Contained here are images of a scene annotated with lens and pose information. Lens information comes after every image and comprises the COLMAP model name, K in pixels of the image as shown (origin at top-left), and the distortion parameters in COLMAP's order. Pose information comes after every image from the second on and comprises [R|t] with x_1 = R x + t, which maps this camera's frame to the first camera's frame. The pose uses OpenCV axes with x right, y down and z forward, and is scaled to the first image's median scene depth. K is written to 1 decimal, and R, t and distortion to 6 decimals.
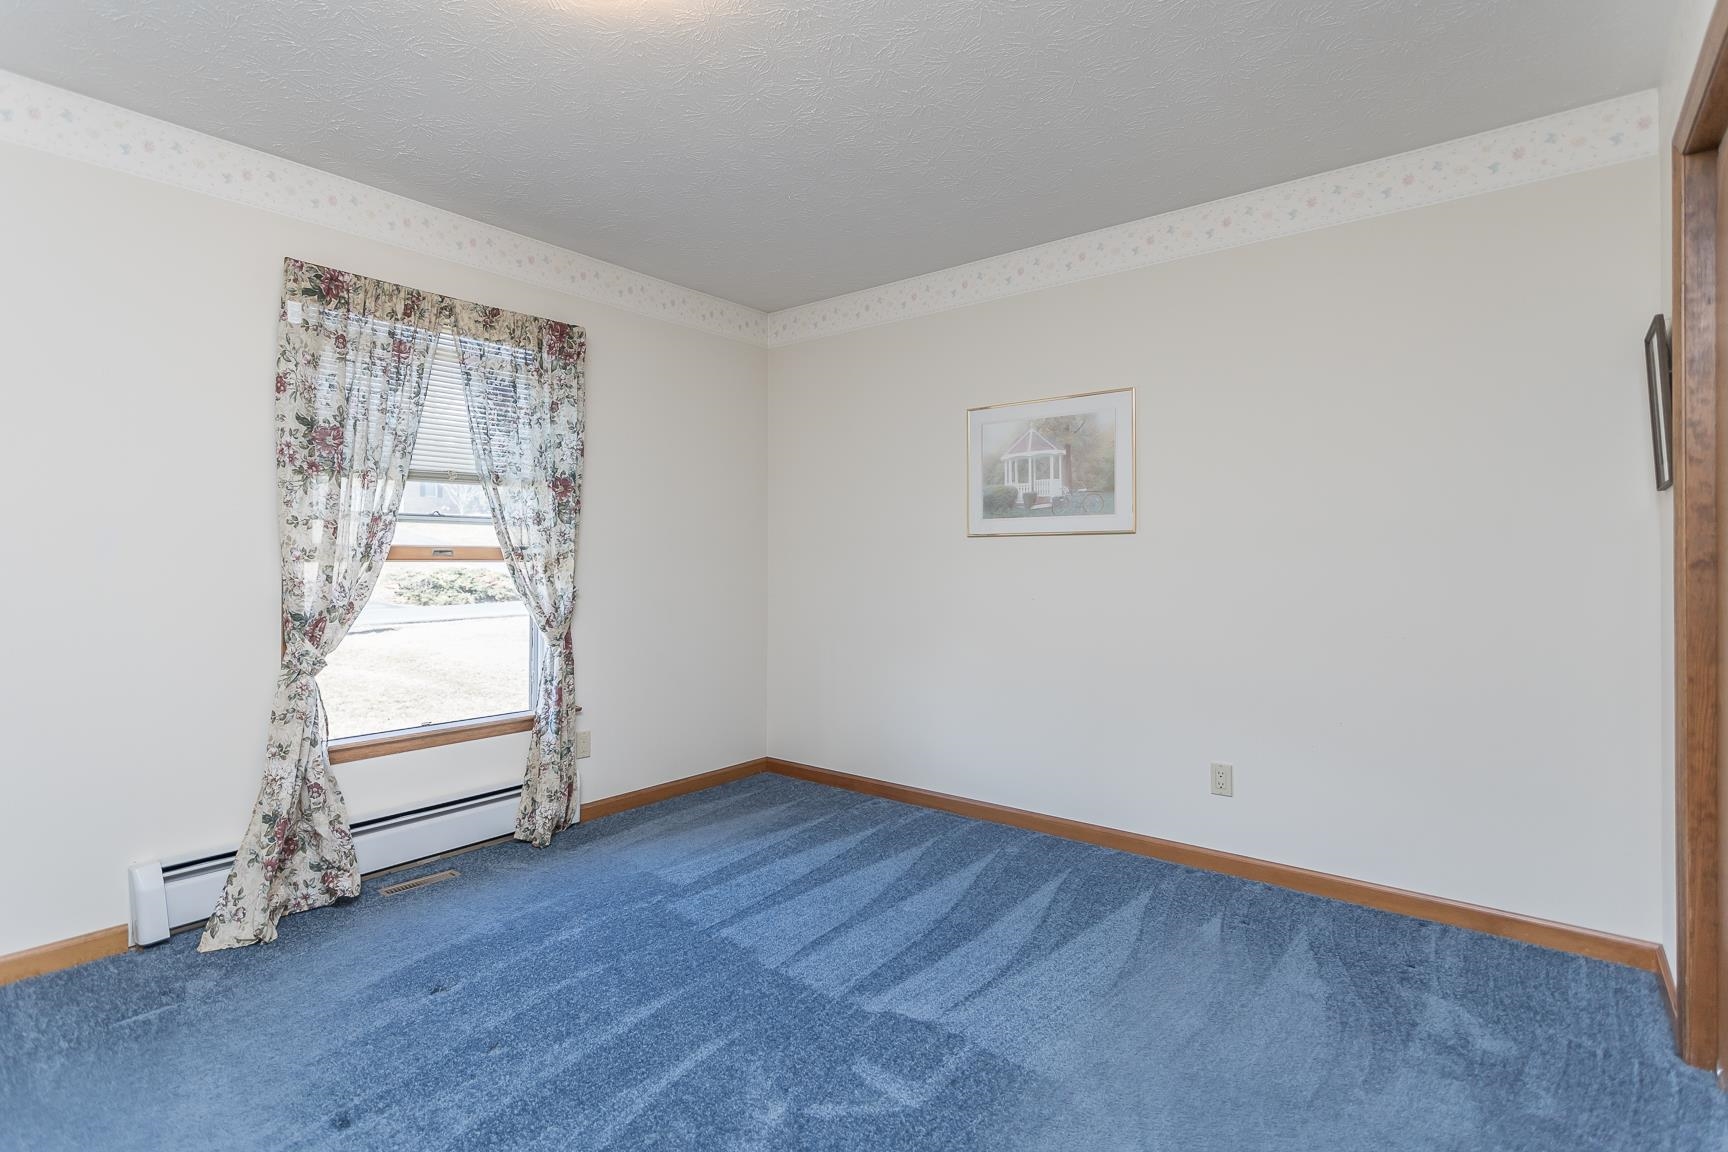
lens RADIAL K [[842.7, 0, 862.0], [0, 842.7, 564.0], [0, 0, 1]] dist [0.001443, 0.001284]
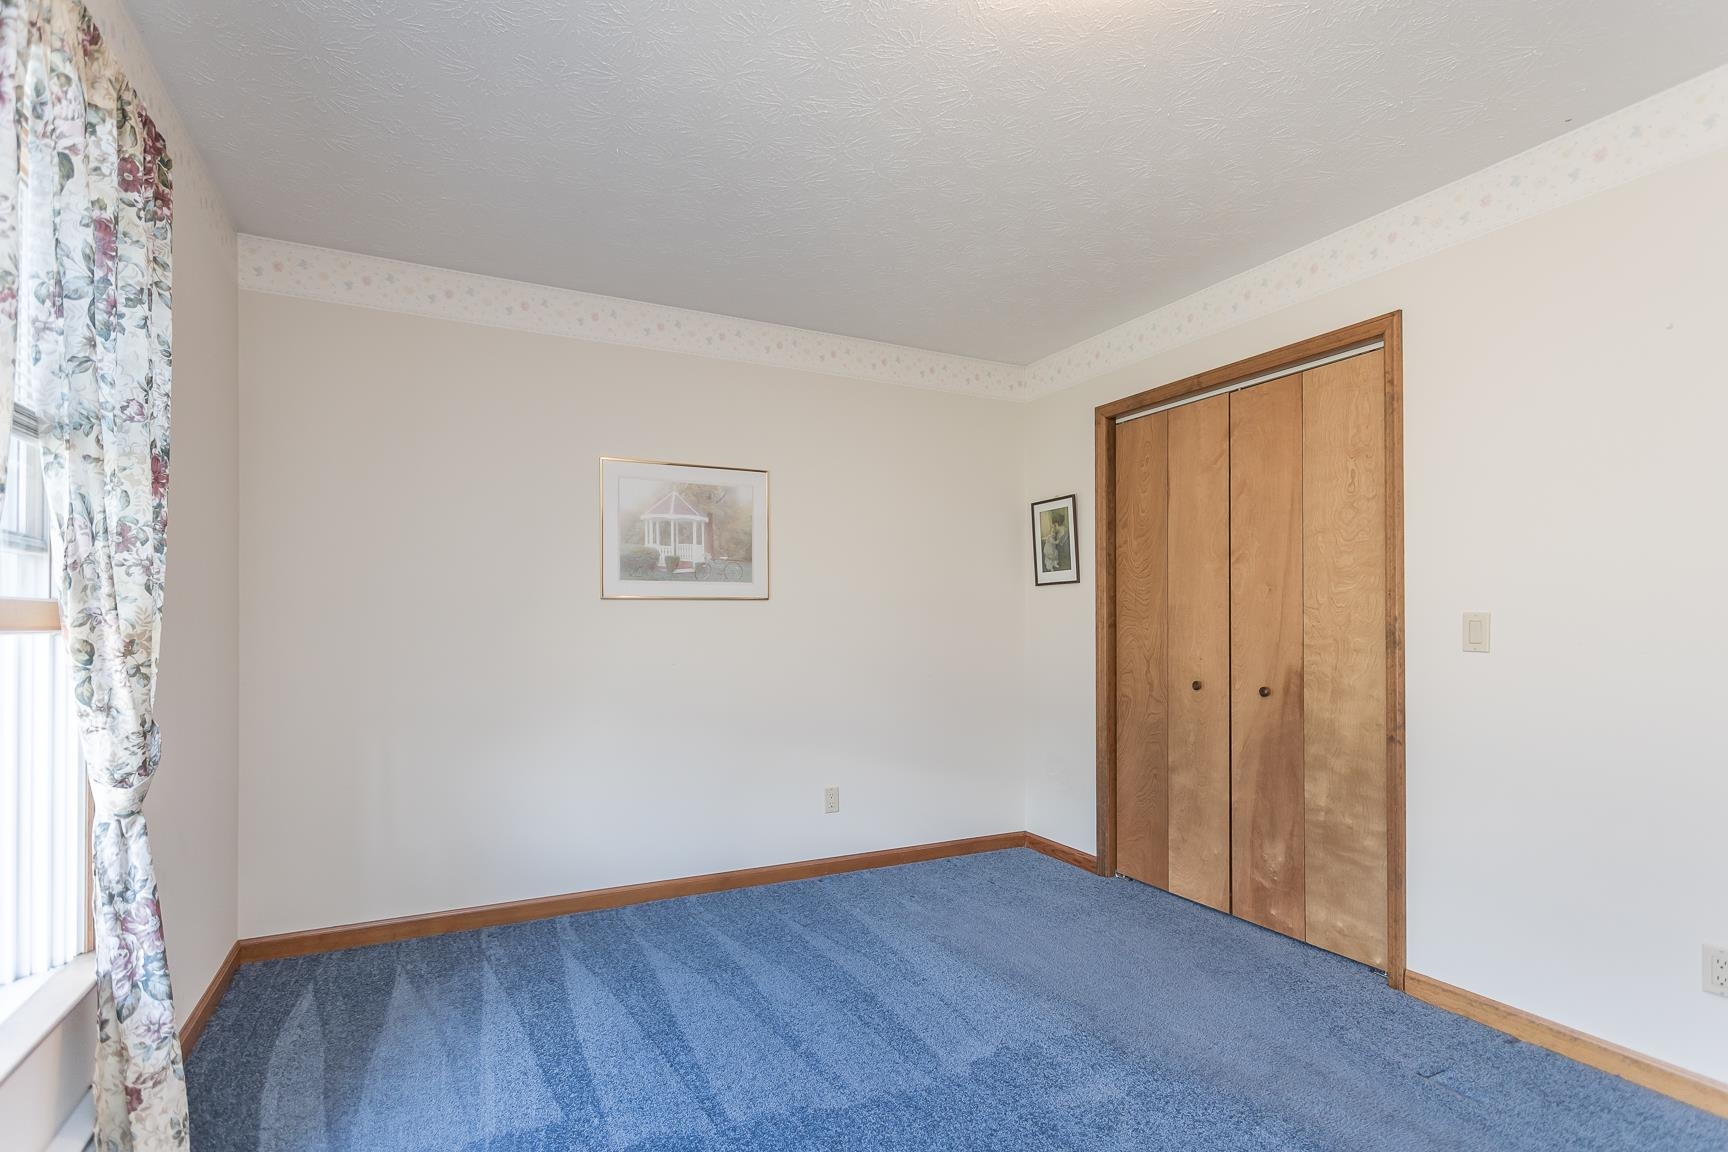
lens RADIAL K [[754.9, 0, 863.4], [0, 754.9, 627.0], [0, 0, 1]] dist [0.002321, 0.000439]
pose [[0.456014, -0.008243, 0.889934, -0.497165], [0.005077, 0.999965, 0.006660, -0.006635], [-0.889958, 0.001481, 0.456040, 0.407866]]
